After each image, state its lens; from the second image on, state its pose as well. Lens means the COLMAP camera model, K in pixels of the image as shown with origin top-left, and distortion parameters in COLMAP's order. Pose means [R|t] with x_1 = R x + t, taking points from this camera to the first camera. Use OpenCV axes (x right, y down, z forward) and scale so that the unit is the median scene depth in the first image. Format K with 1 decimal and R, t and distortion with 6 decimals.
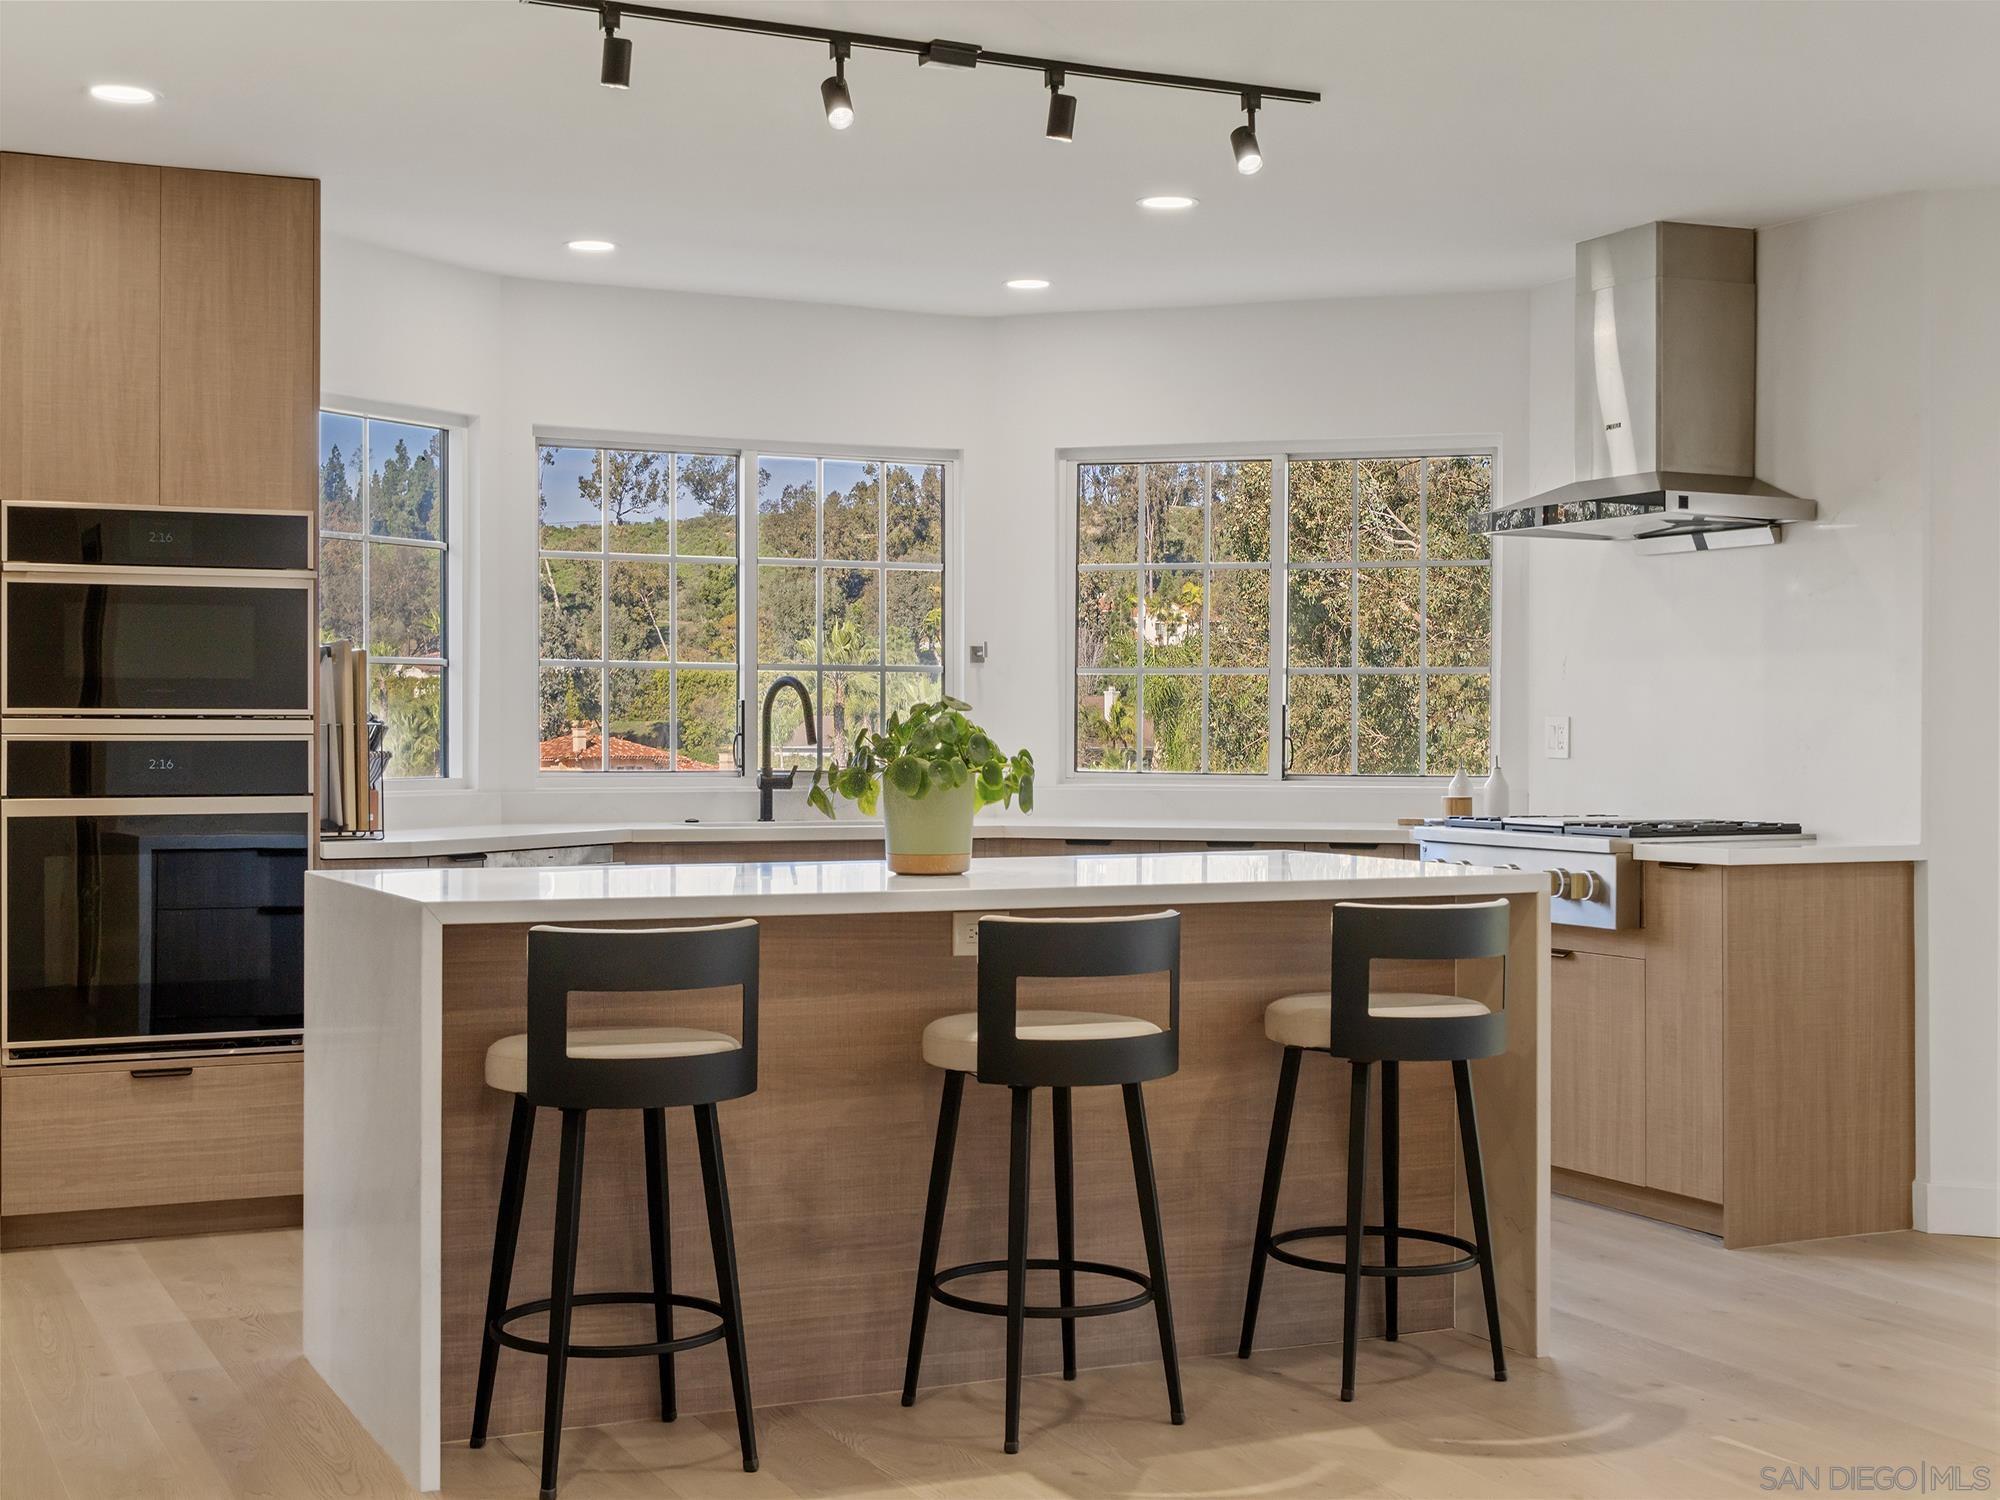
lens RADIAL K [[2693.2, 0, 1000.0], [0, 2693.2, 750.0], [0, 0, 1]] dist [-0.133621, -0.008070]
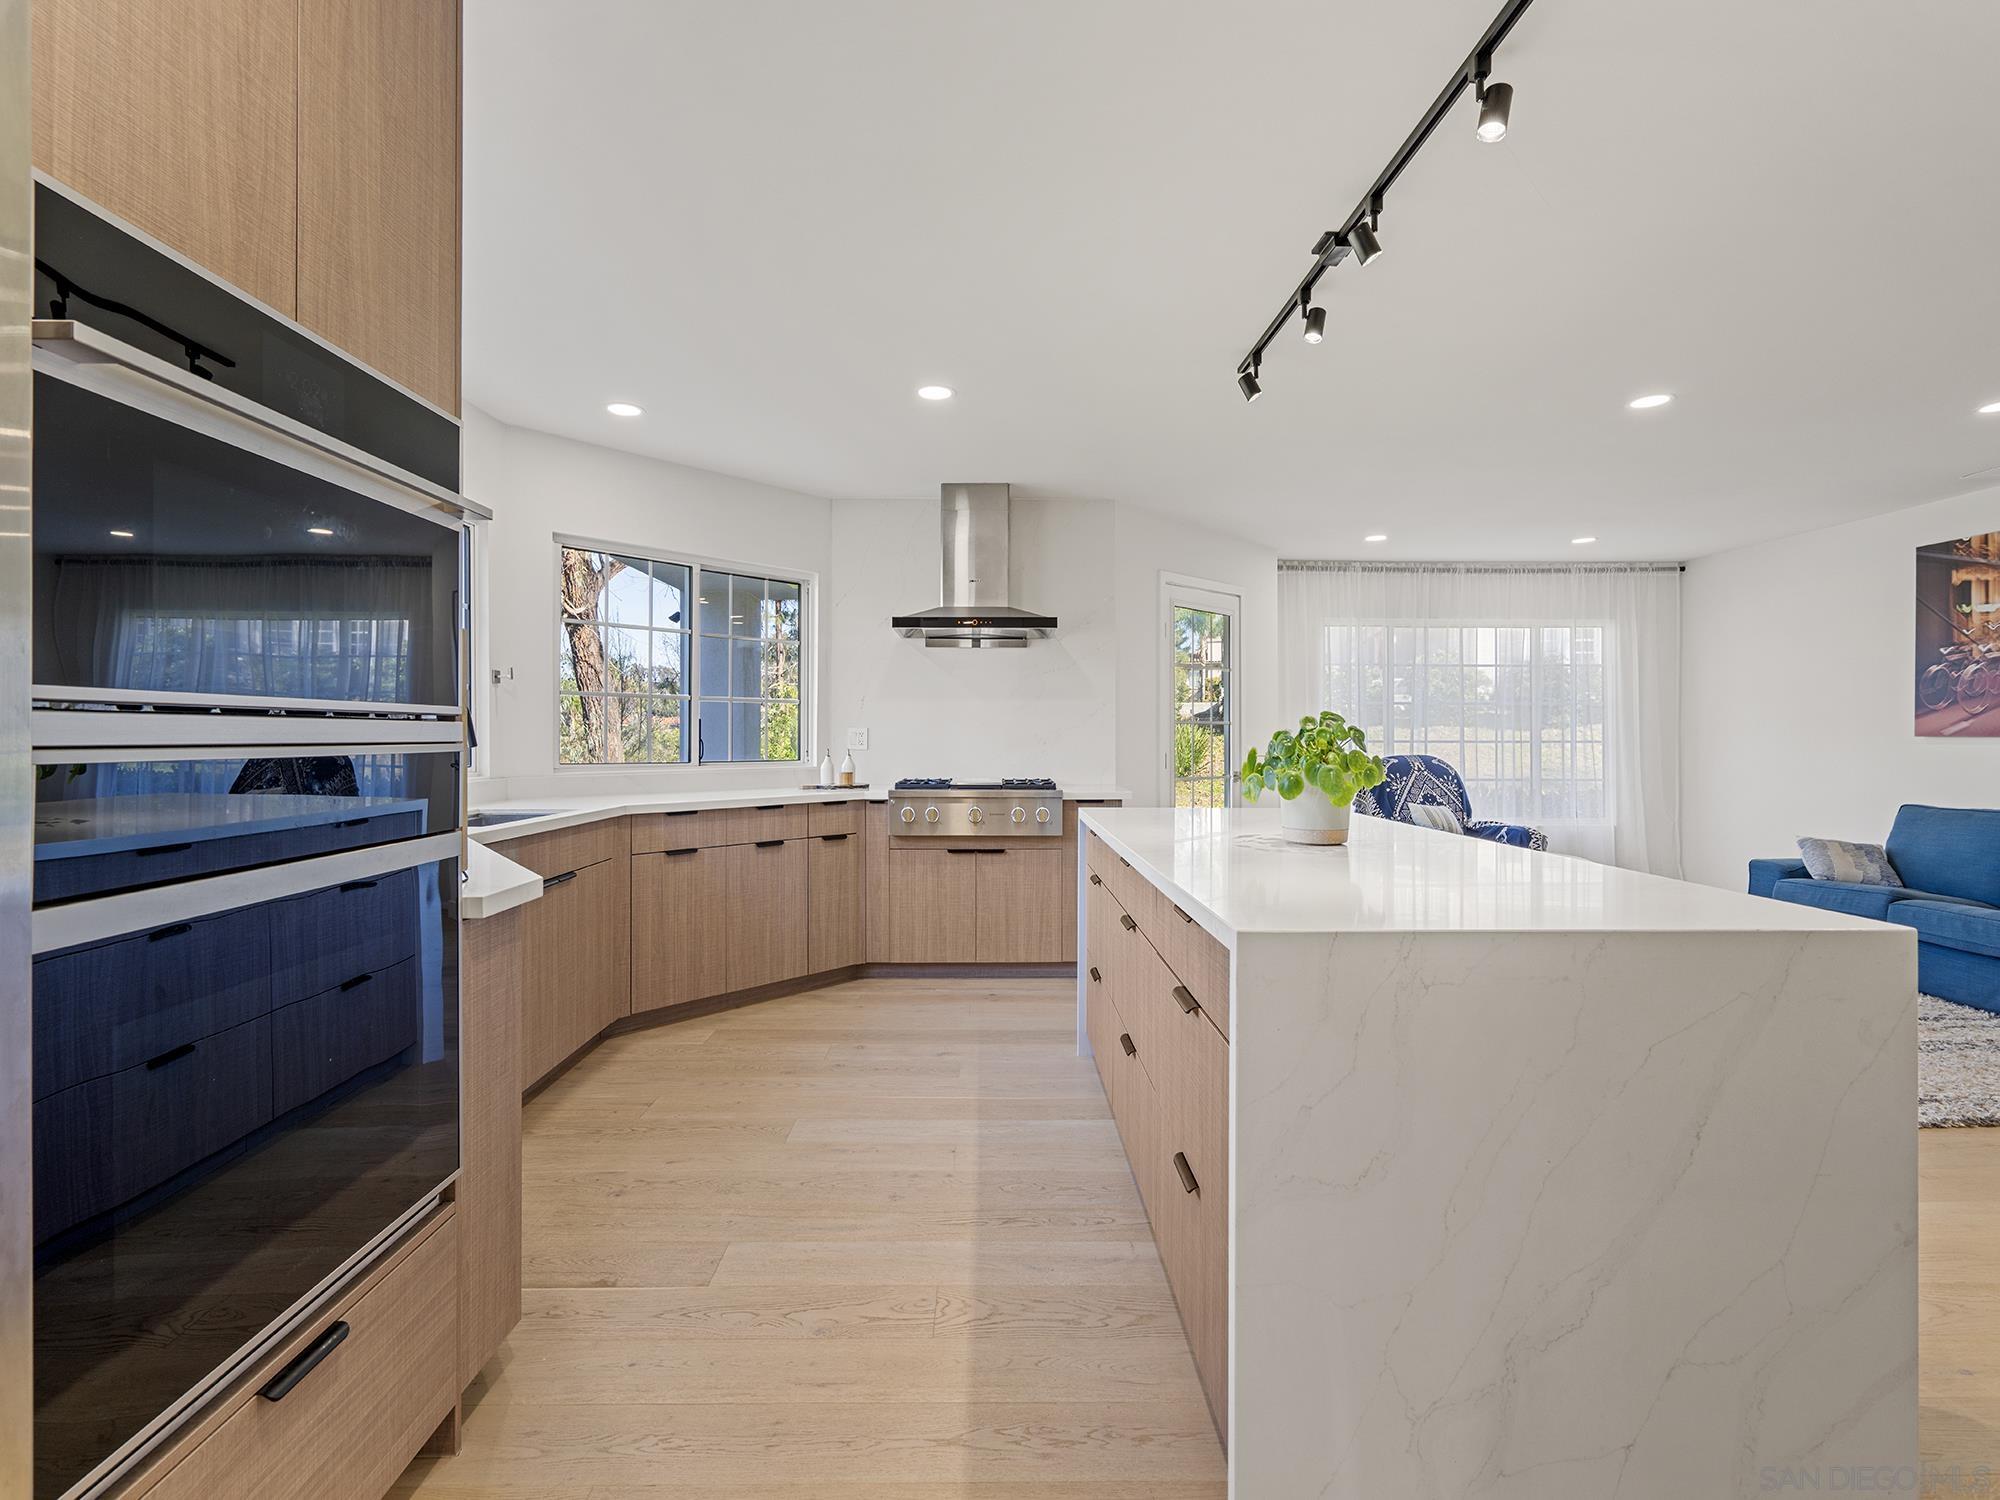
lens RADIAL K [[915.9, 0, 993.6], [0, 915.9, 739.5], [0, 0, 1]] dist [-0.002212, 0.000332]
pose [[0.413334, -0.001263, 0.910579, -0.426517], [-0.009856, 0.999934, 0.005860, -0.009467], [-0.910526, -0.011397, 0.413294, 0.782998]]
